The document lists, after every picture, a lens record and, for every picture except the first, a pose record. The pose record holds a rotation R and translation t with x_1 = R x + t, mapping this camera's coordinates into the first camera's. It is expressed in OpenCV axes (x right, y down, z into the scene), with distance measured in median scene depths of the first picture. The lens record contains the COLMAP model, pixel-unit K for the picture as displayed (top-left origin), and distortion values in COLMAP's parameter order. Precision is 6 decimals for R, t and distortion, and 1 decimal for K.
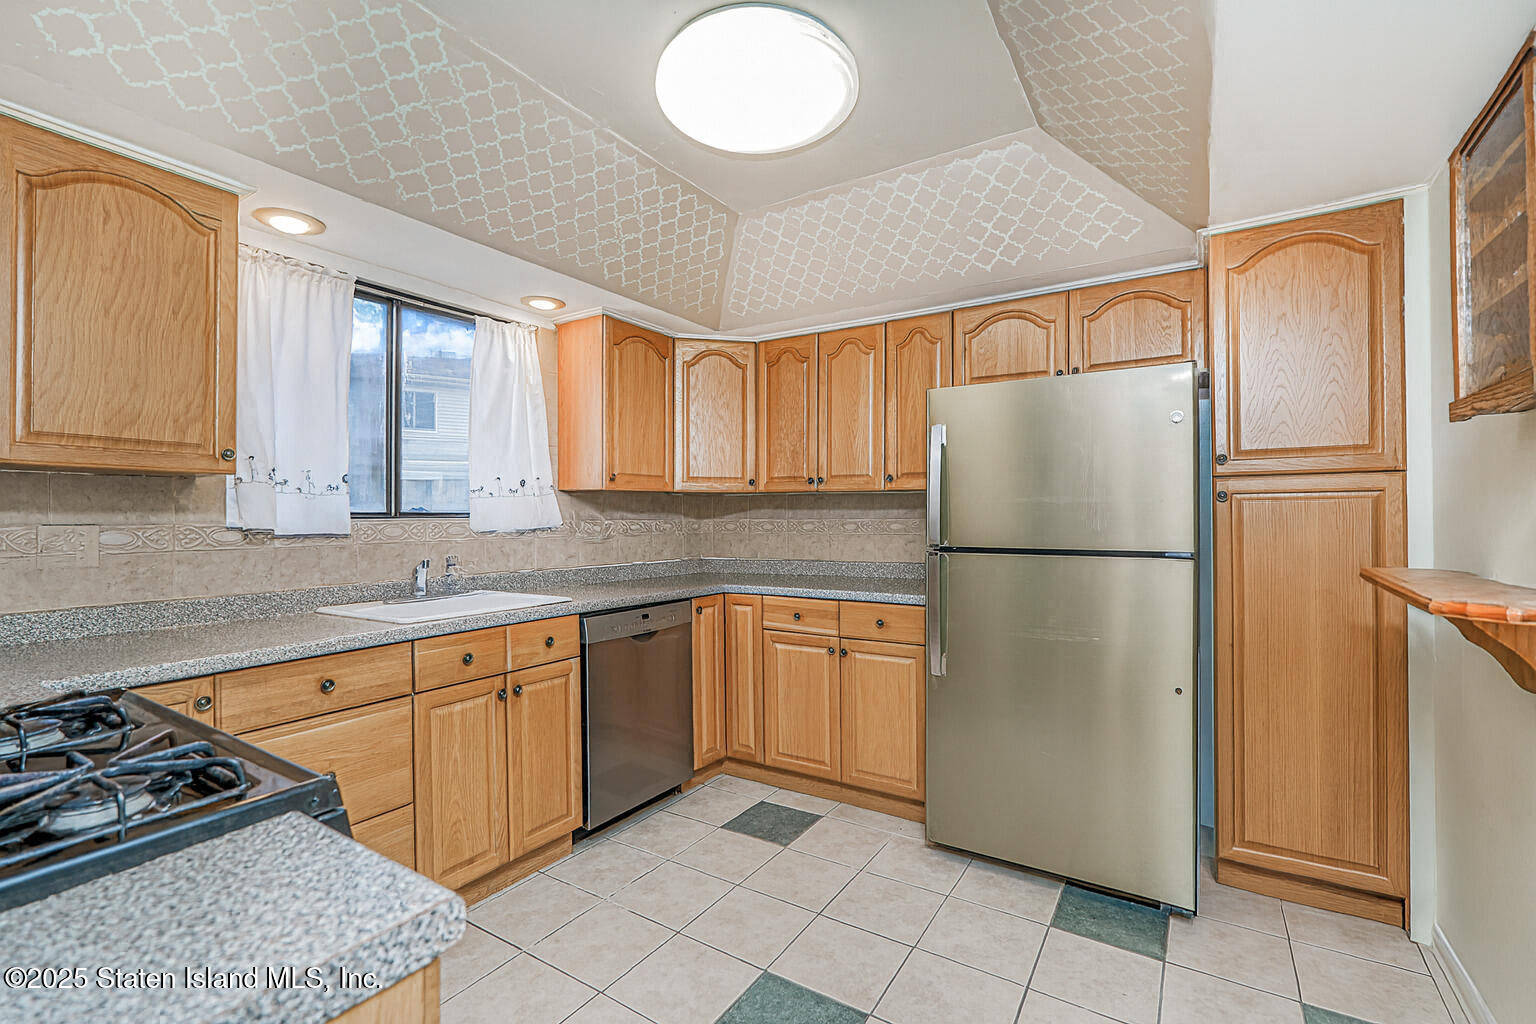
lens RADIAL K [[683.3, 0, 768.0], [0, 683.3, 512.0], [0, 0, 1]] dist [0.000492, 0.000012]
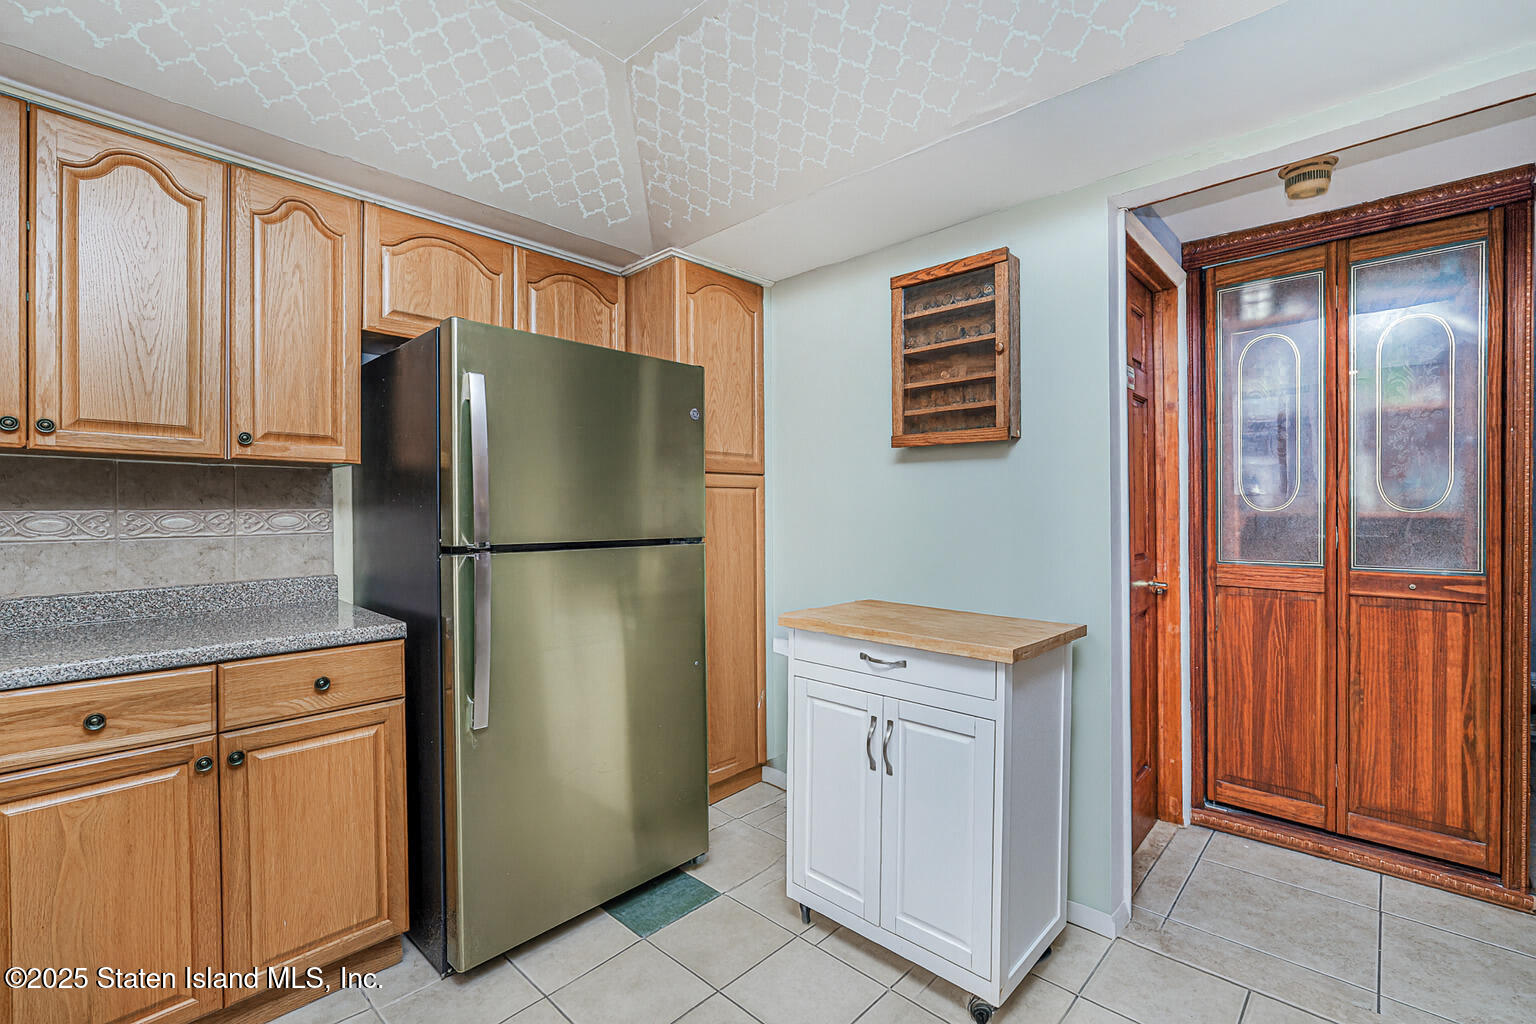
lens RADIAL K [[683.3, 0, 768.0], [0, 683.3, 512.0], [0, 0, 1]] dist [0.000492, 0.000012]
pose [[0.174808, 0.002208, 0.984600, -0.189577], [0.000228, 0.999997, -0.002283, 0.008880], [-0.984603, 0.000624, 0.174807, 0.282217]]
